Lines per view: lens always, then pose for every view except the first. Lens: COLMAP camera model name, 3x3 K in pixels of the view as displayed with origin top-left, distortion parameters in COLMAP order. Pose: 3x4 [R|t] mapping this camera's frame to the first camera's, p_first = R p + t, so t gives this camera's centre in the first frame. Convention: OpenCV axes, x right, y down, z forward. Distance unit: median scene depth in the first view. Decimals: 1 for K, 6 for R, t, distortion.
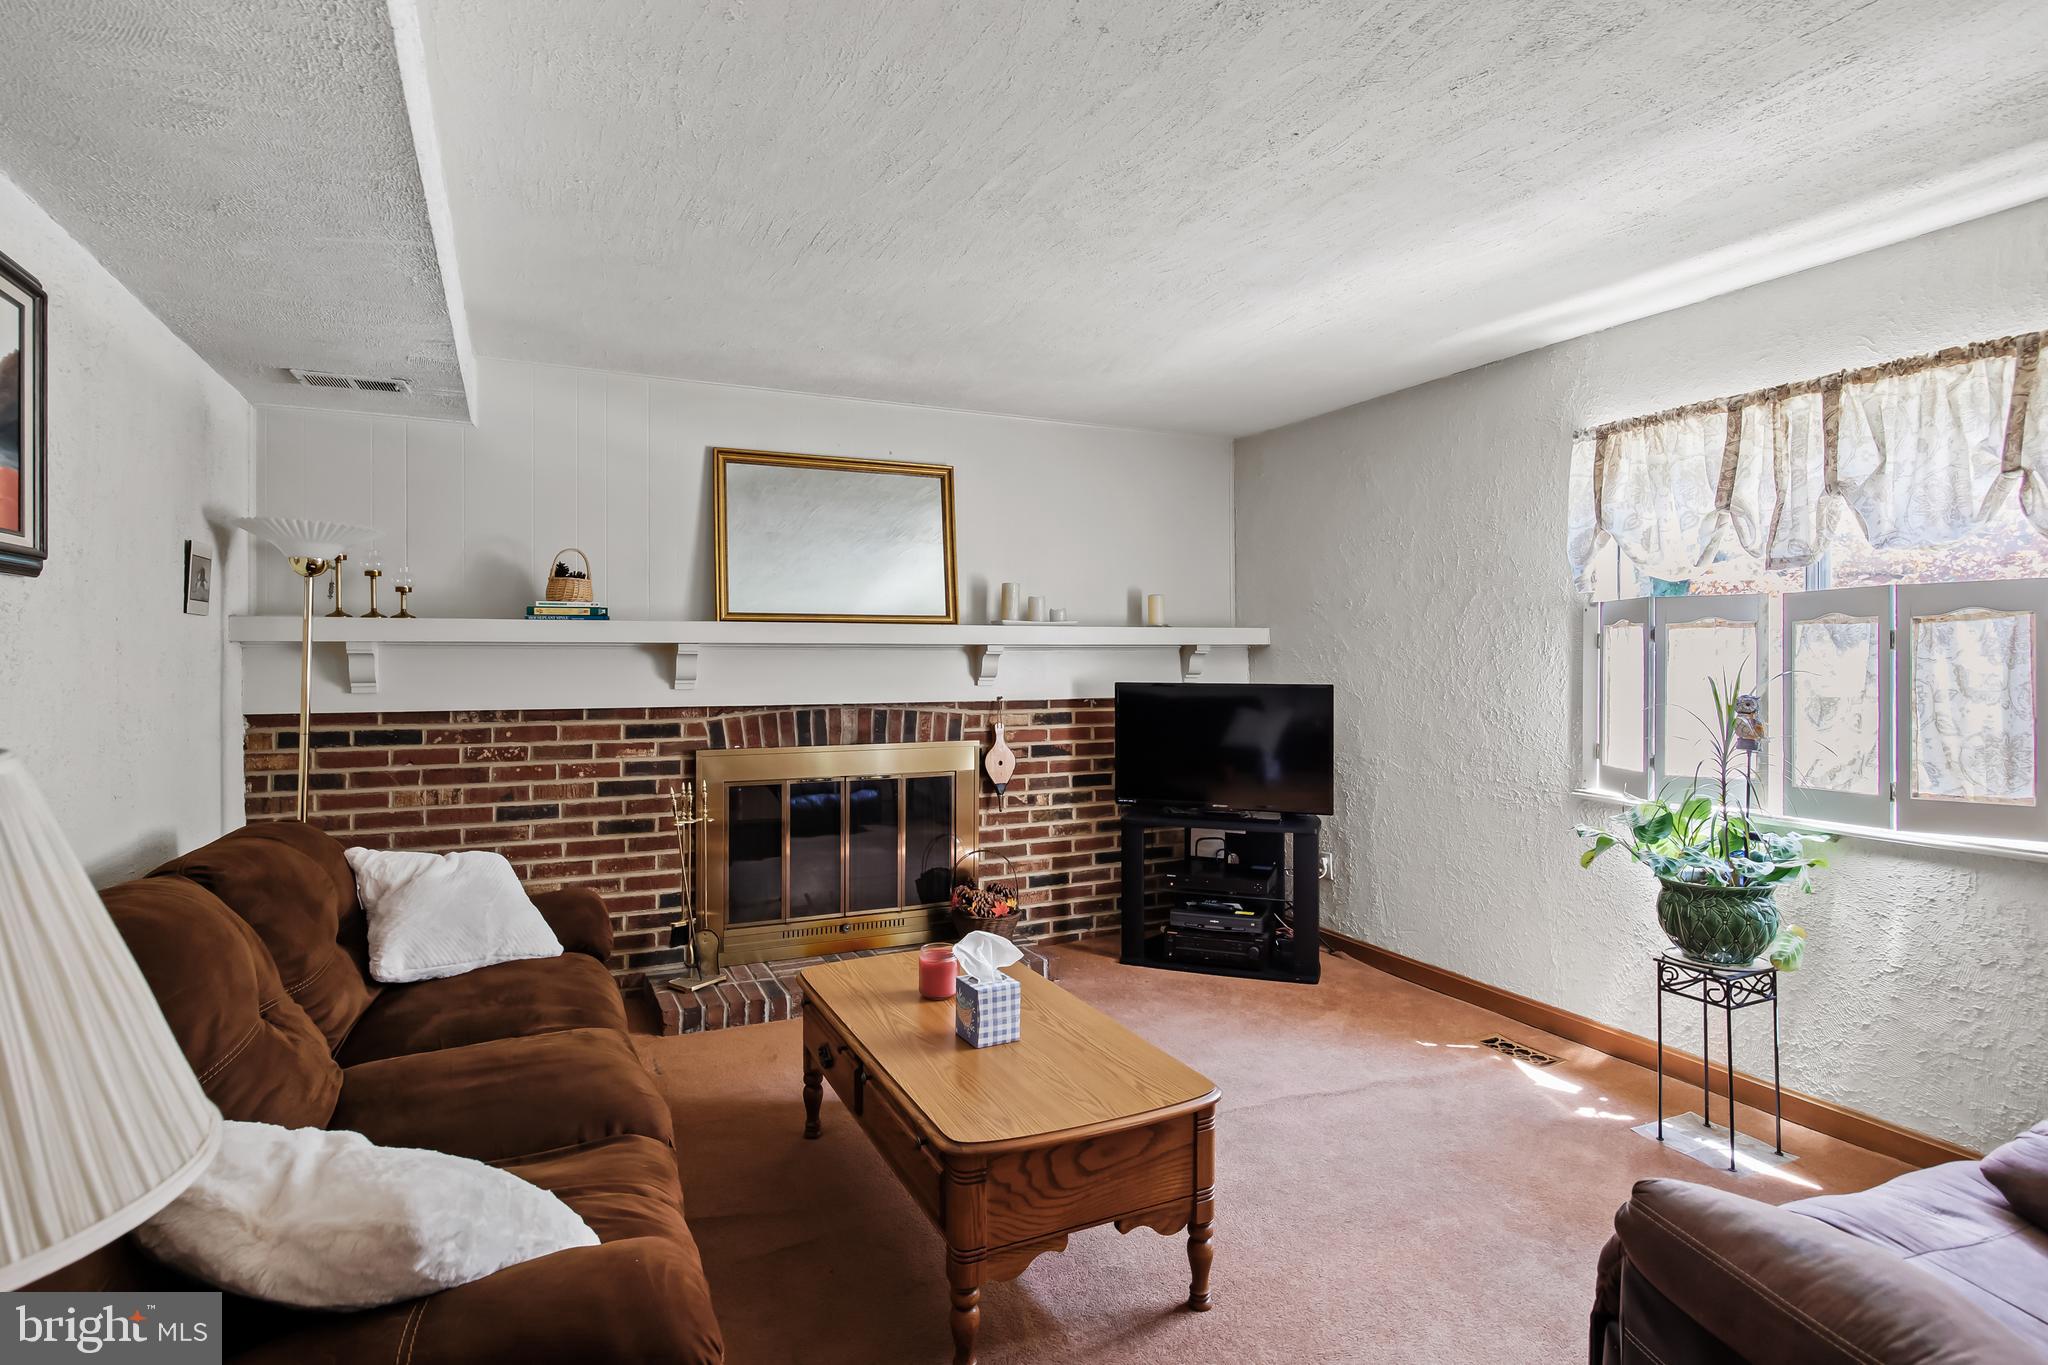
lens RADIAL K [[1068.7, 0, 1024.0], [0, 1068.7, 666.8], [0, 0, 1]] dist [-0.014076, 0.000141]
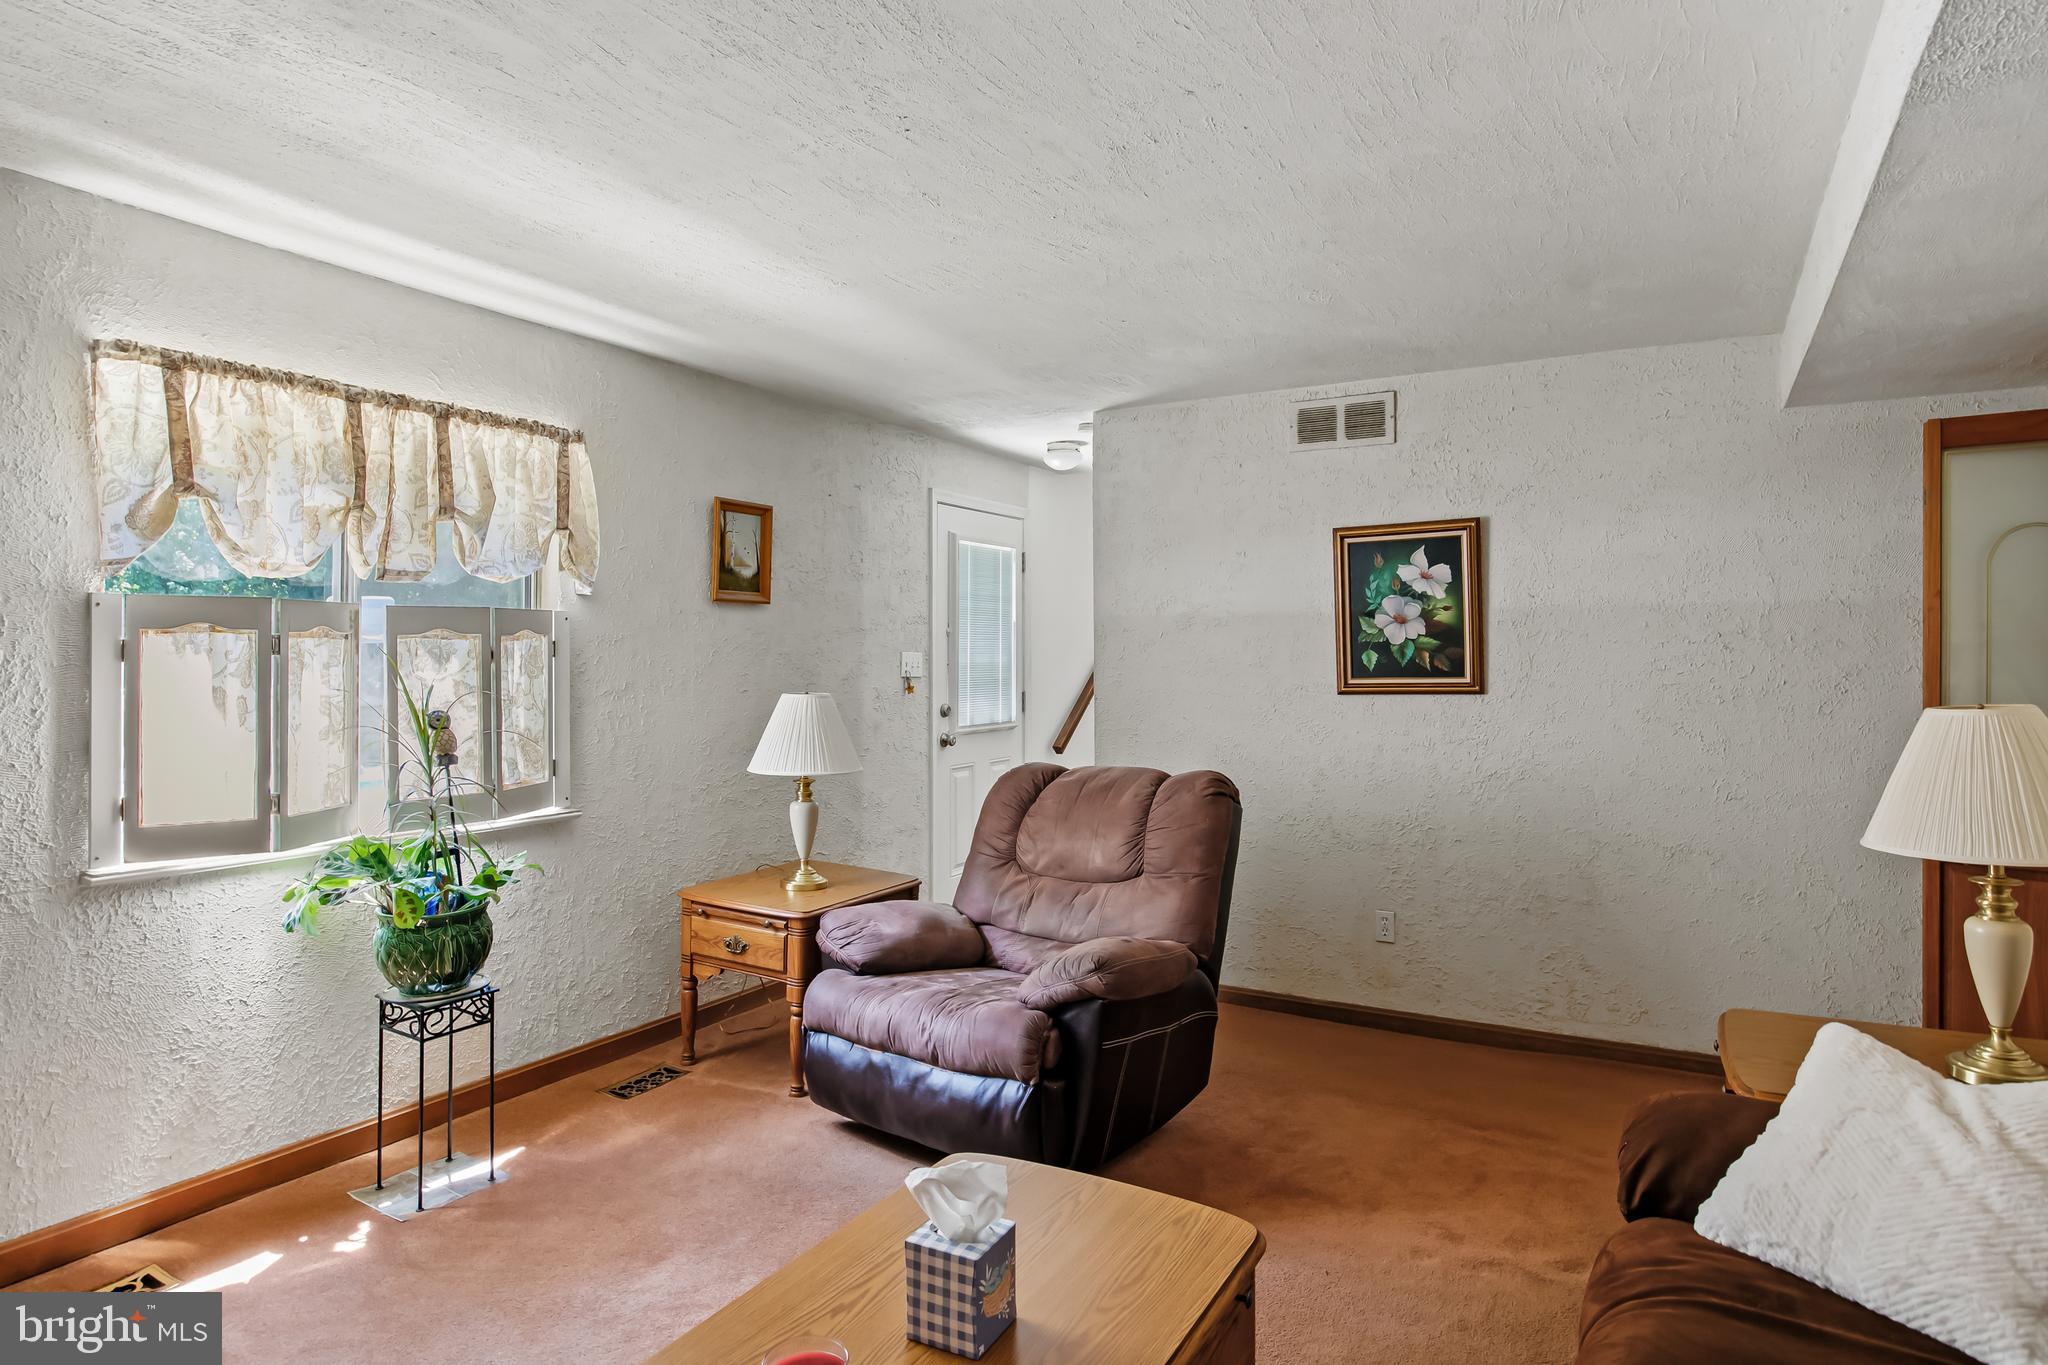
lens RADIAL K [[1172.7, 0, 1024.0], [0, 1172.7, 682.5], [0, 0, 1]] dist [-0.002304, -0.001722]
pose [[-0.571985, -0.007233, 0.820232, -0.366216], [0.016090, 0.999670, 0.020036, -0.008385], [-0.820106, 0.024658, -0.571680, 0.833619]]
